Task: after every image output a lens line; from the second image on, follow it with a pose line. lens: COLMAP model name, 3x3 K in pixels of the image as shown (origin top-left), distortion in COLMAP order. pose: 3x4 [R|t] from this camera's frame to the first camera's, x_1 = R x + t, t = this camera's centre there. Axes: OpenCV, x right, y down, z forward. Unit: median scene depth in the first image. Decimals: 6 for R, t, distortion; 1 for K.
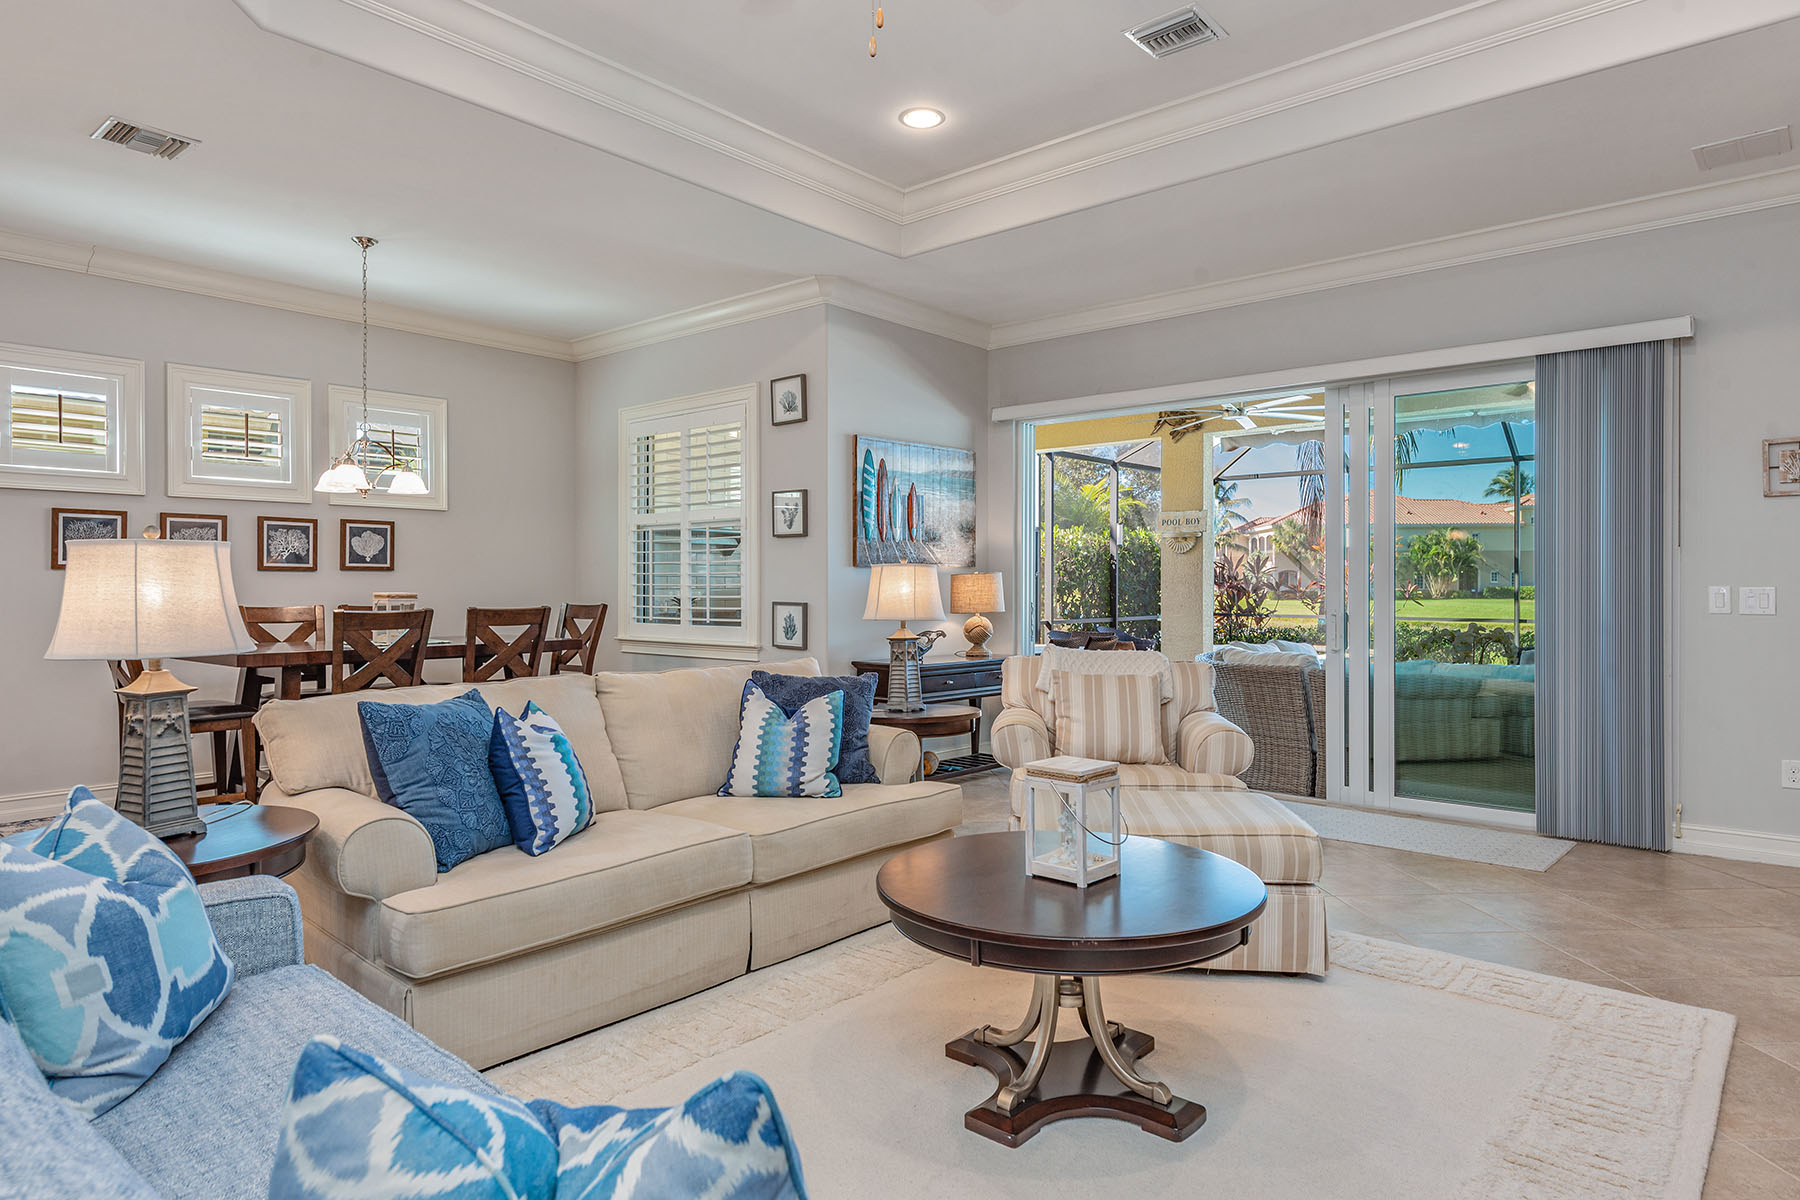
lens RADIAL K [[1048.7, 0, 901.3], [0, 1048.7, 581.5], [0, 0, 1]] dist [0.042216, -0.001054]
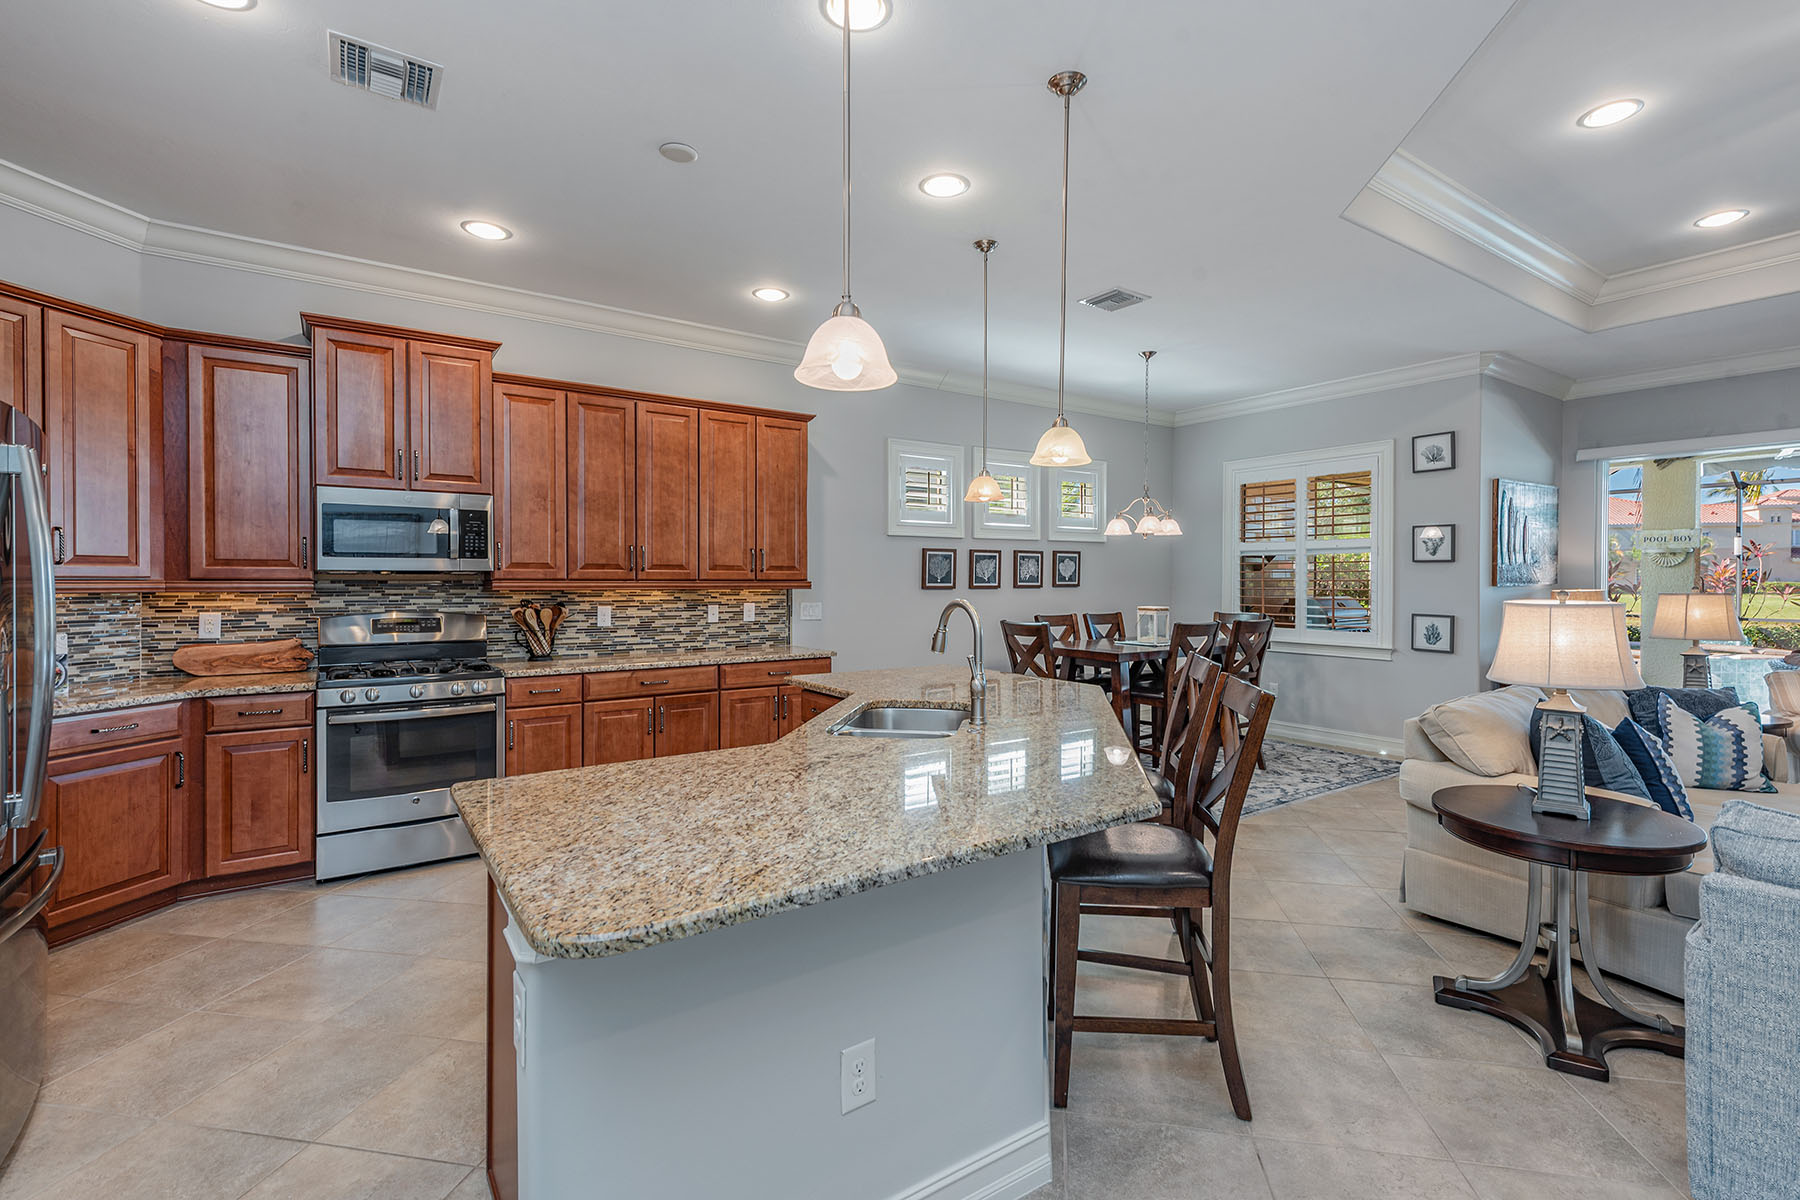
lens RADIAL K [[812.5, 0, 910.0], [0, 812.5, 587.2], [0, 0, 1]] dist [0.011966, -0.000561]
pose [[0.972929, 0.001978, -0.231095, -0.484236], [0.001670, 0.999877, 0.015590, -0.028684], [0.231097, -0.015554, 0.972806, -0.089530]]
